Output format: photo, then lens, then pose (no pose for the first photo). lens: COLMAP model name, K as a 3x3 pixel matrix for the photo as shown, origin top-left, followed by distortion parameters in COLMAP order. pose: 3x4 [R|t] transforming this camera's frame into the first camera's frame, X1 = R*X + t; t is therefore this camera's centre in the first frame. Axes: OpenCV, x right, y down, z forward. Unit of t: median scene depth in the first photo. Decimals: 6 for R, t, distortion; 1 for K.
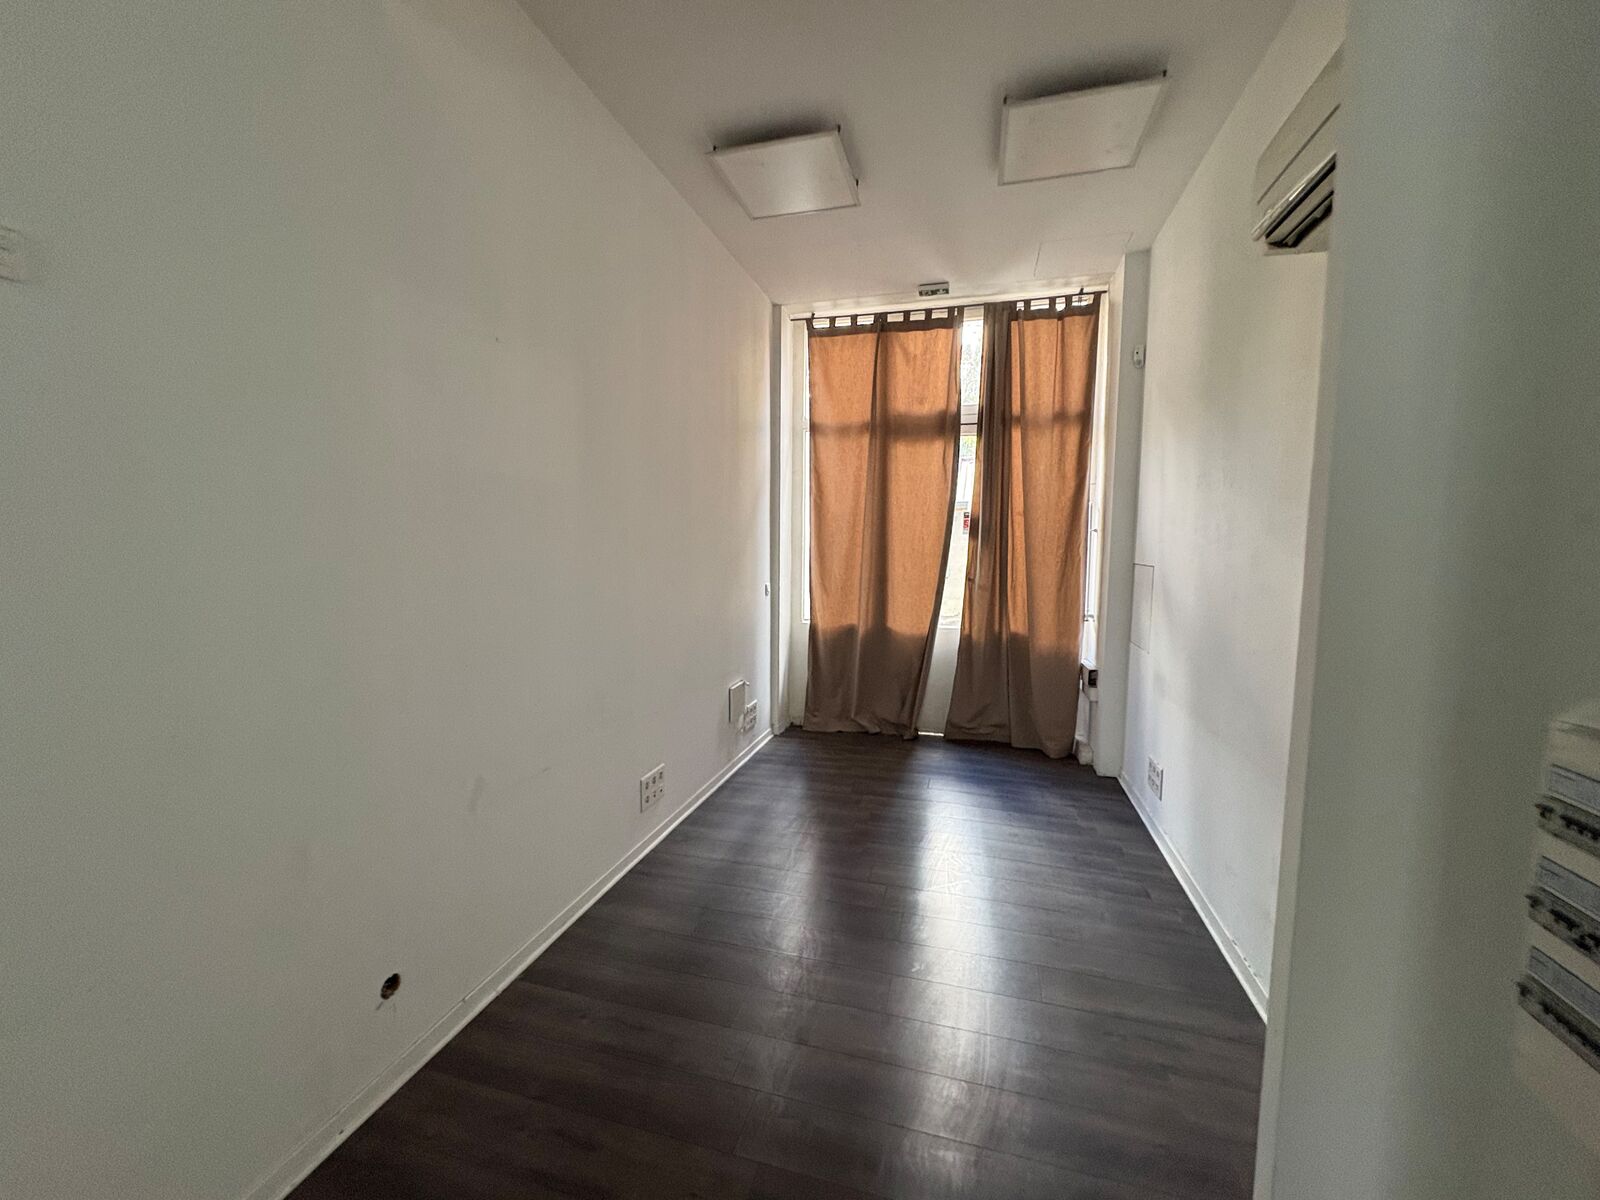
lens RADIAL K [[636.2, 0, 802.9], [0, 636.2, 595.7], [0, 0, 1]] dist [0.000982, 0.000040]
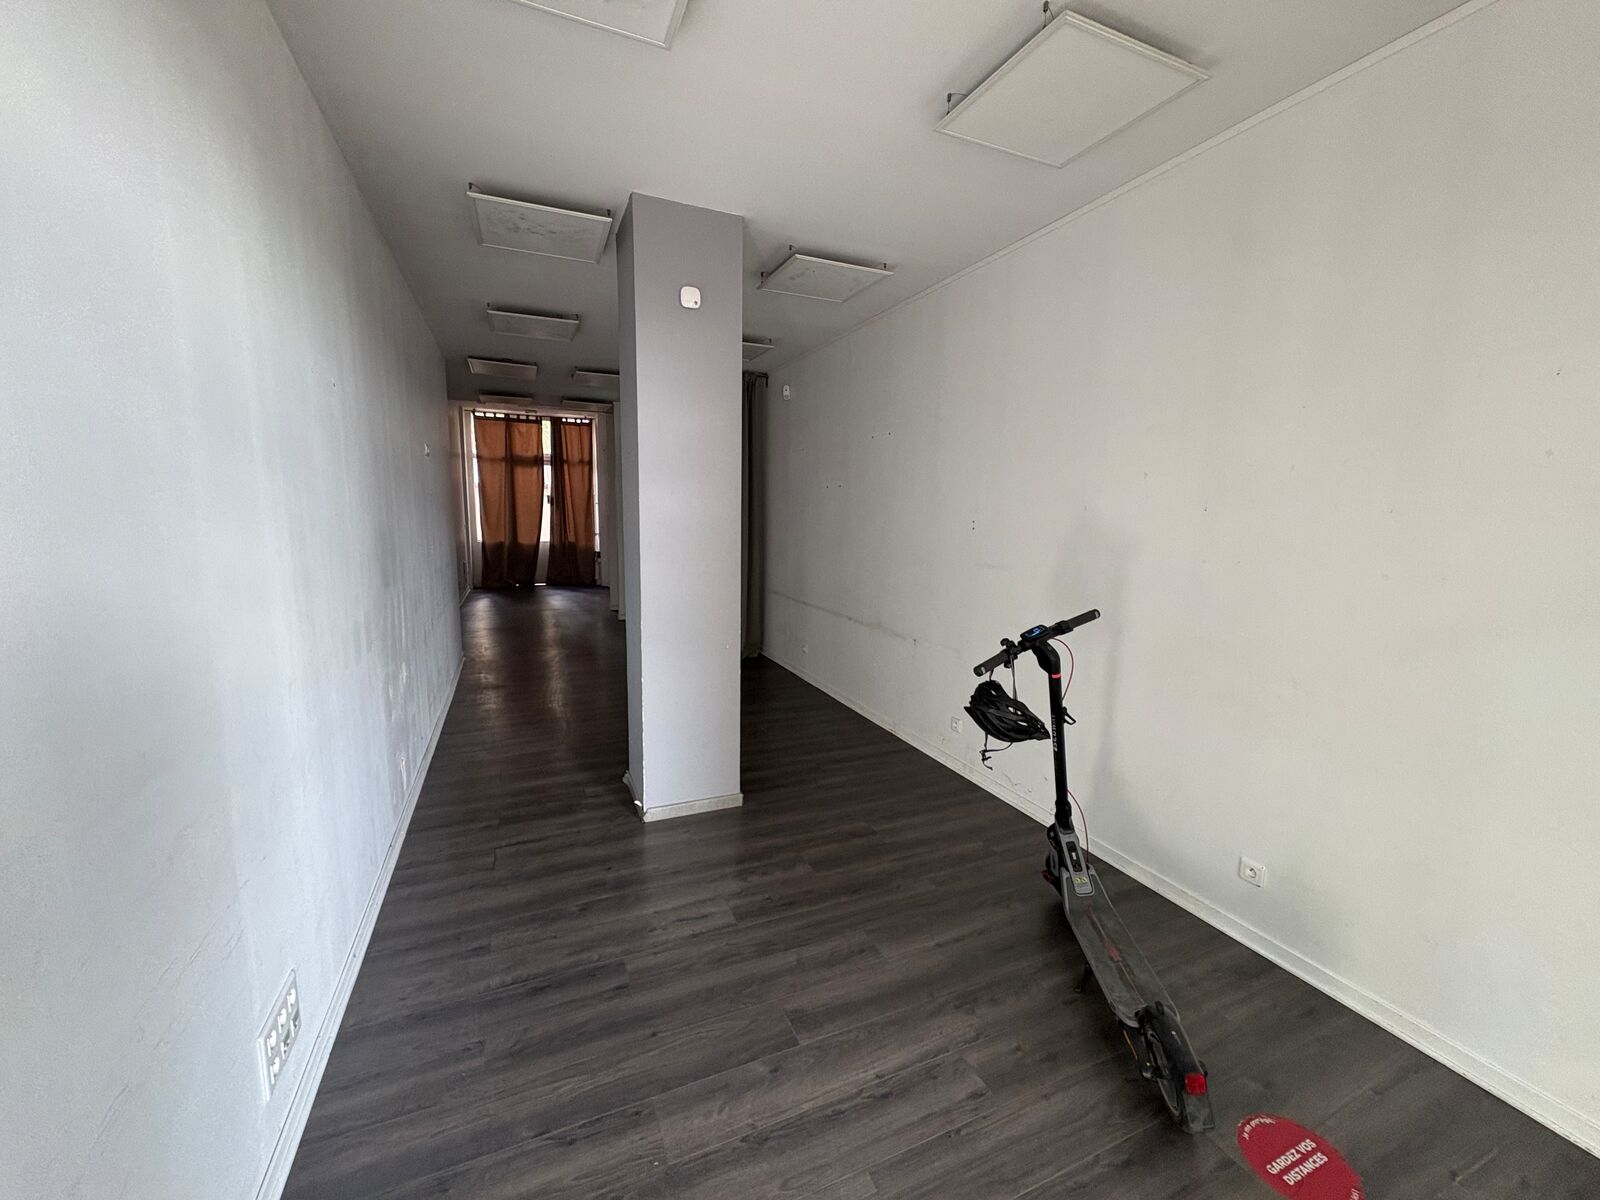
lens RADIAL K [[636.2, 0, 800.8], [0, 636.2, 595.4], [0, 0, 1]] dist [0.000982, 0.000040]
pose [[0.774840, -0.082712, 0.626723, -0.609818], [0.046957, 0.996195, 0.073419, 0.133654], [-0.630411, -0.027459, 0.775776, -1.684682]]
